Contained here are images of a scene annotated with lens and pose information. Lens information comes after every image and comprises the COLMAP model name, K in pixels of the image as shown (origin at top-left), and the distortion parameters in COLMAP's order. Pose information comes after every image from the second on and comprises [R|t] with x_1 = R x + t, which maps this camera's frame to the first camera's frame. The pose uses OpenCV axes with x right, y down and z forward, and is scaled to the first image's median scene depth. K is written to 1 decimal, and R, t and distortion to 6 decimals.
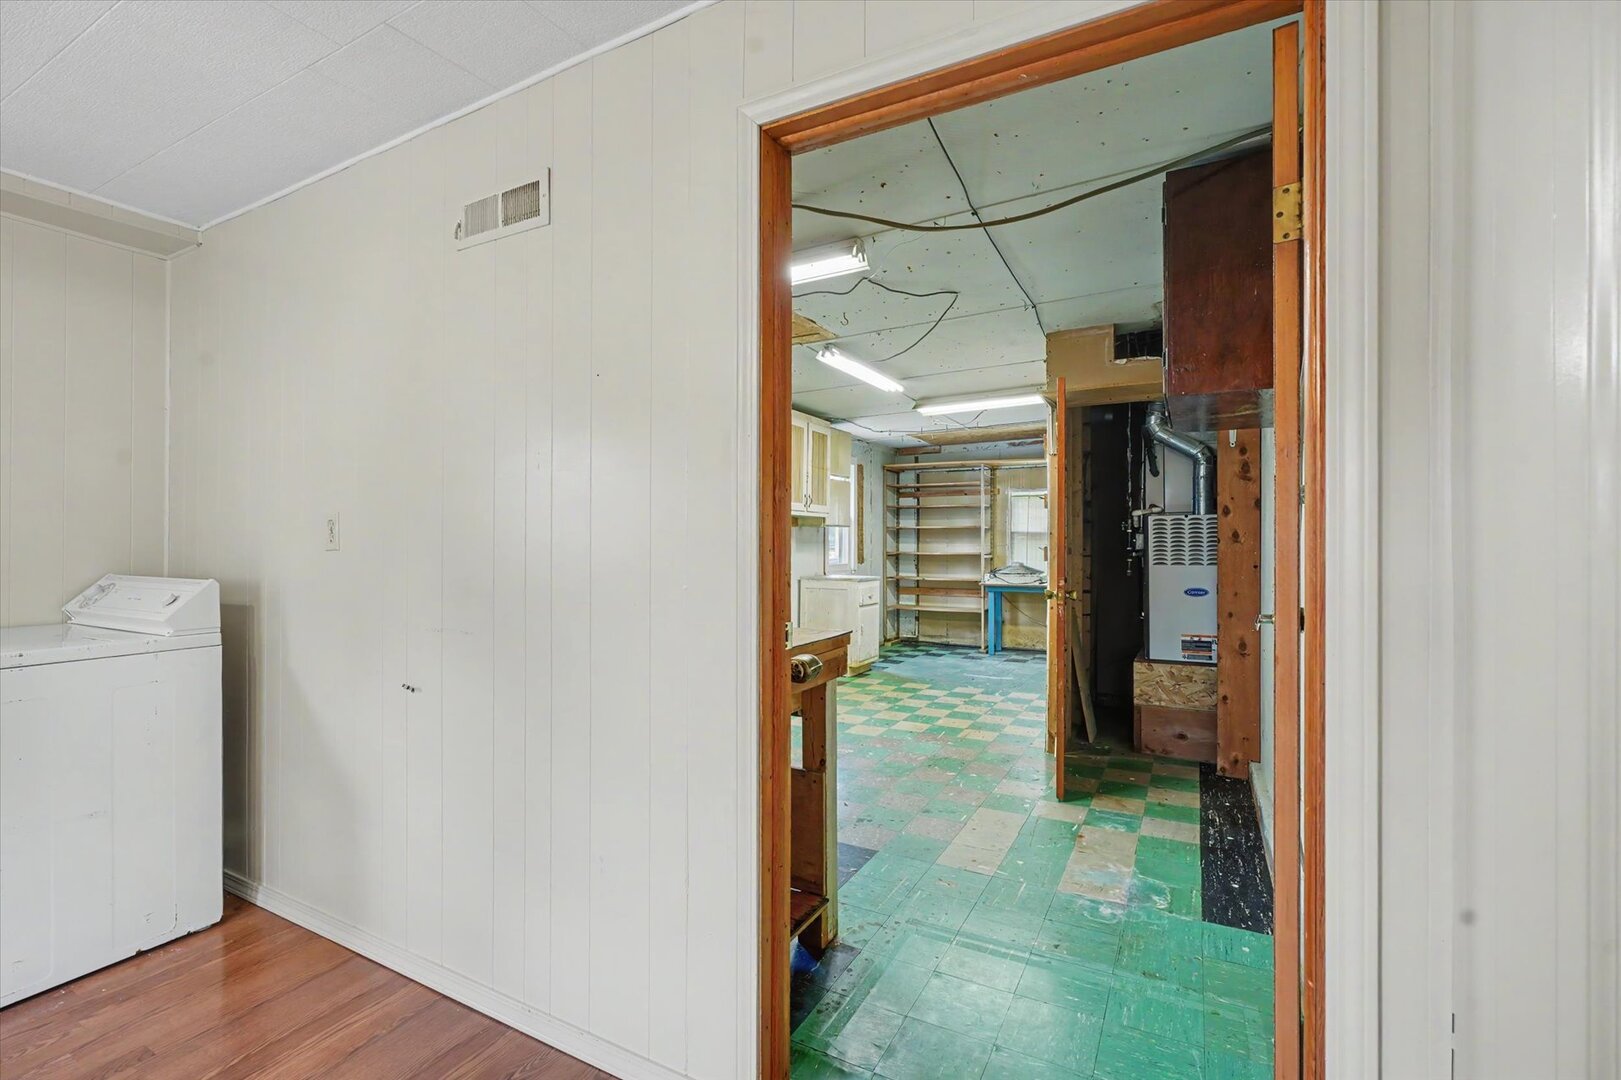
lens RADIAL K [[725.9, 0, 807.0], [0, 725.9, 543.9], [0, 0, 1]] dist [-0.001343, 0.000584]
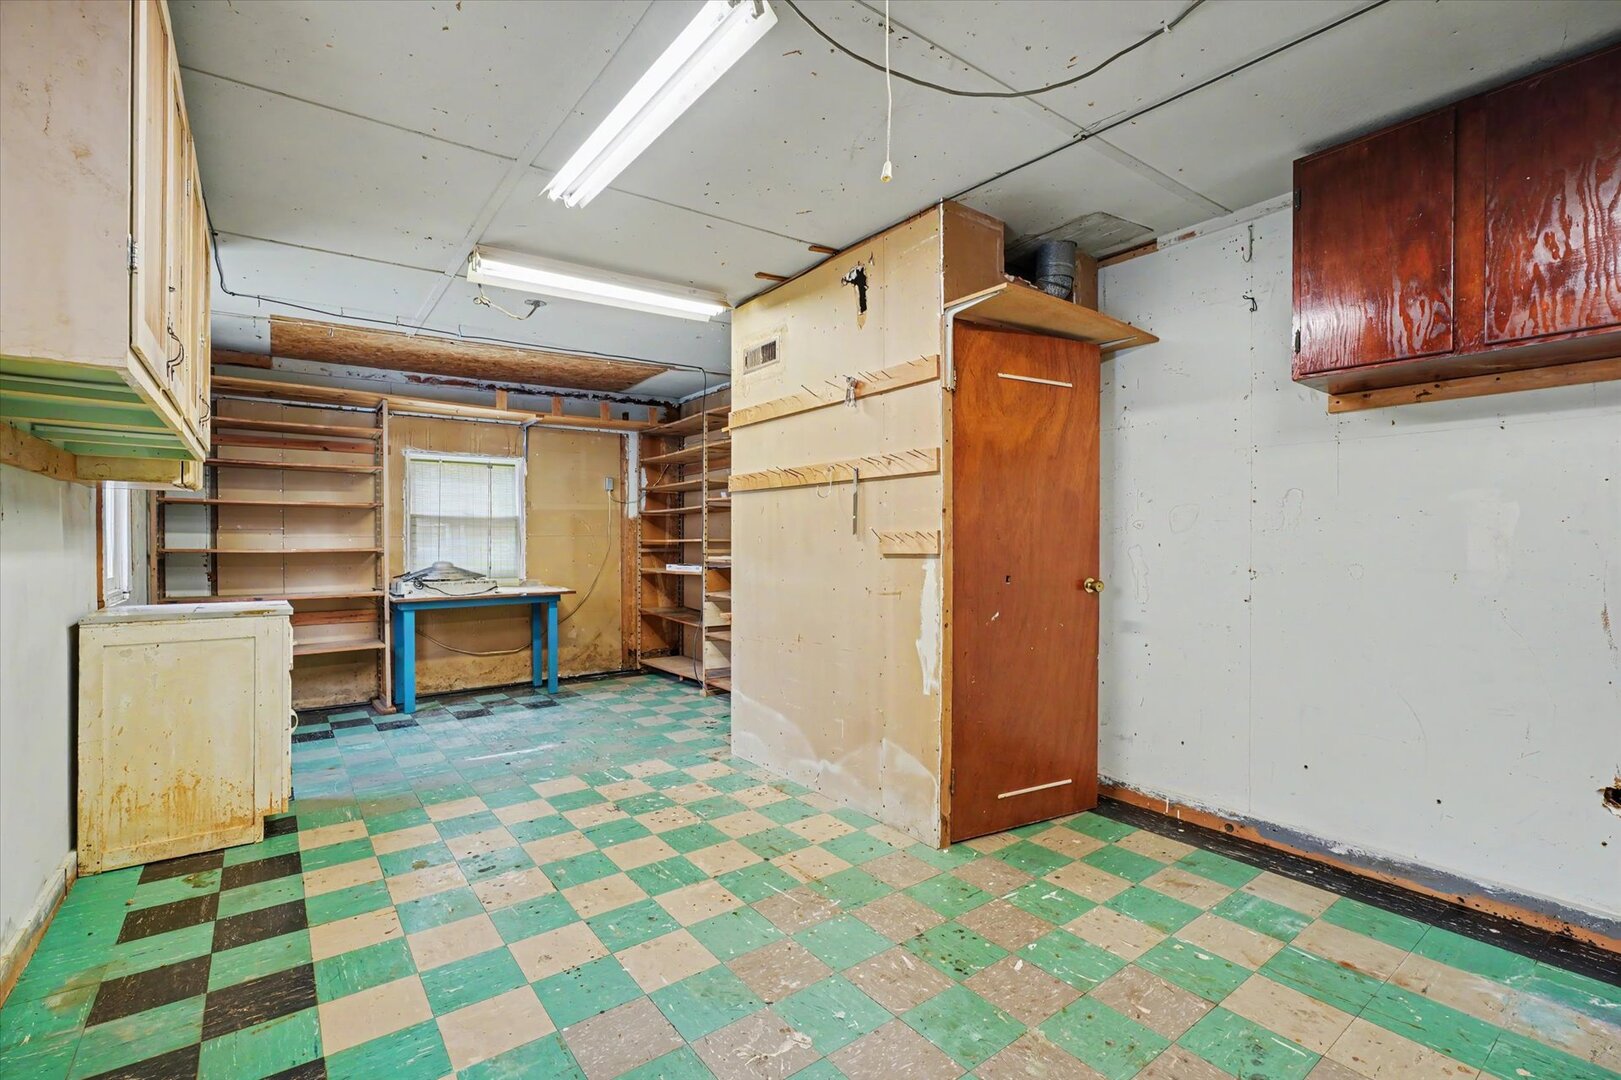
lens RADIAL K [[725.9, 0, 807.0], [0, 725.9, 543.9], [0, 0, 1]] dist [-0.001343, 0.000584]
pose [[0.421654, -0.007972, 0.906722, -0.282618], [0.002874, 0.999968, 0.007455, 0.009060], [-0.906752, -0.000538, 0.421664, 0.774119]]
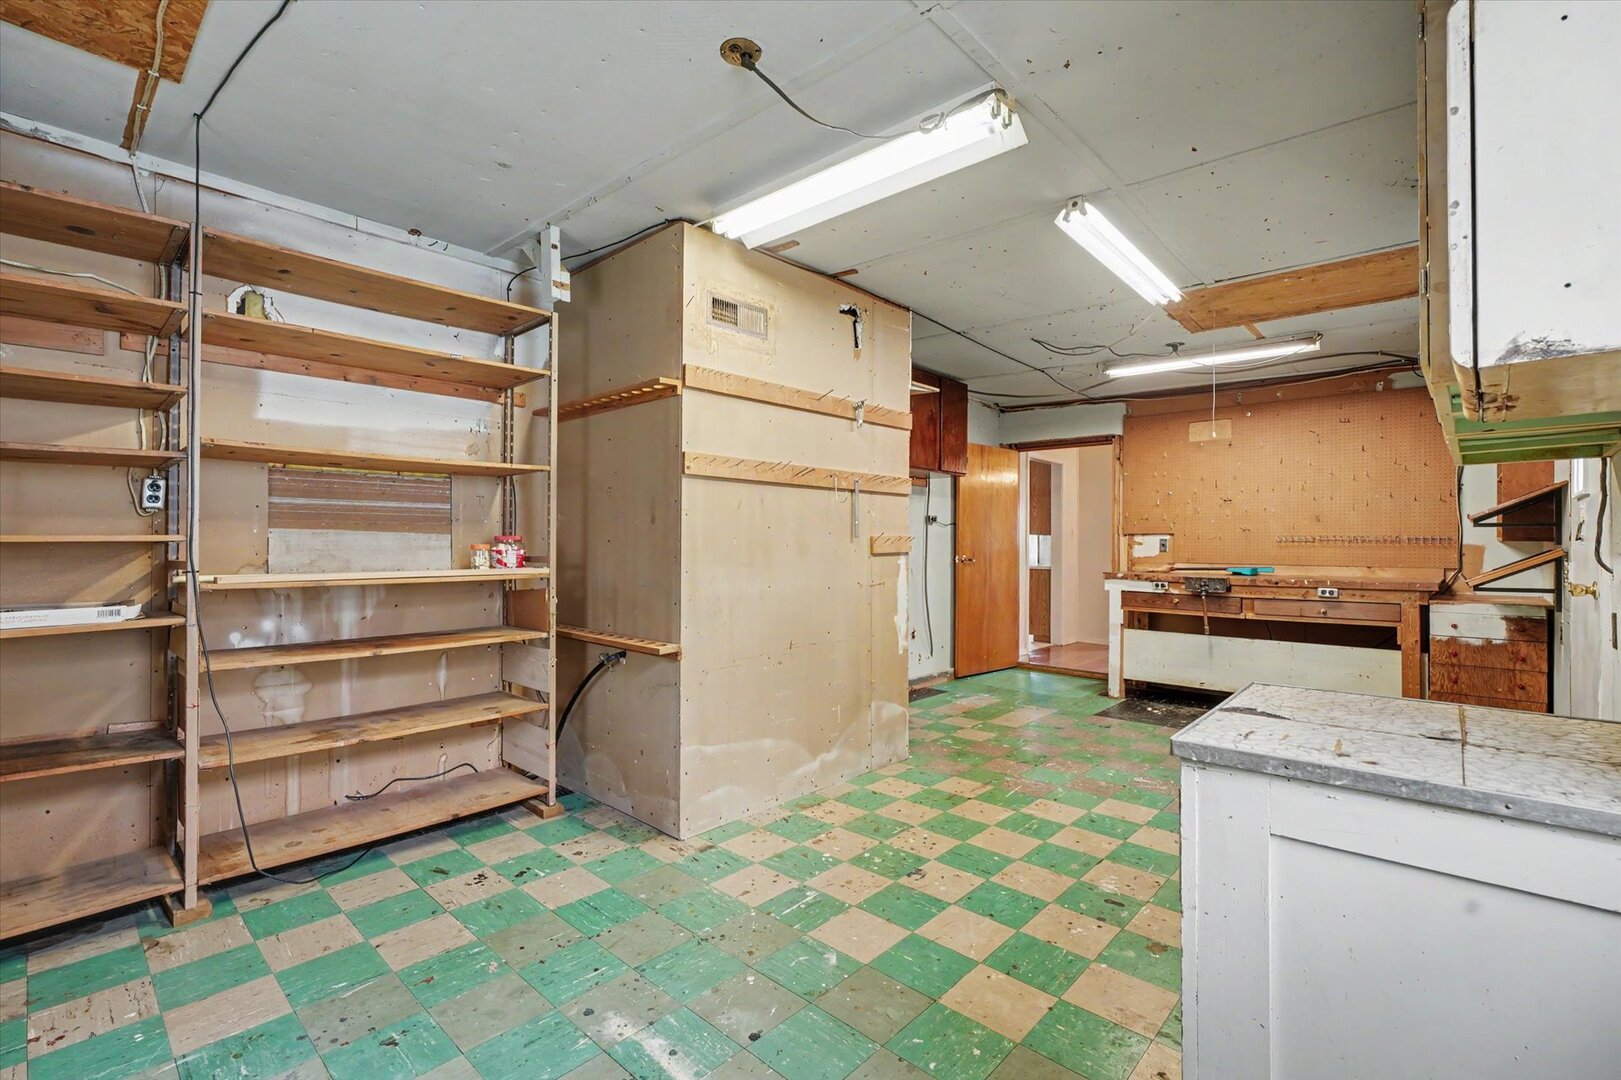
lens RADIAL K [[725.9, 0, 807.0], [0, 725.9, 543.9], [0, 0, 1]] dist [-0.001343, 0.000584]
pose [[-0.969168, -0.006041, 0.246328, 0.211278], [-0.006516, 0.999978, -0.001113, 0.013726], [-0.246316, -0.002683, -0.969186, 1.794767]]
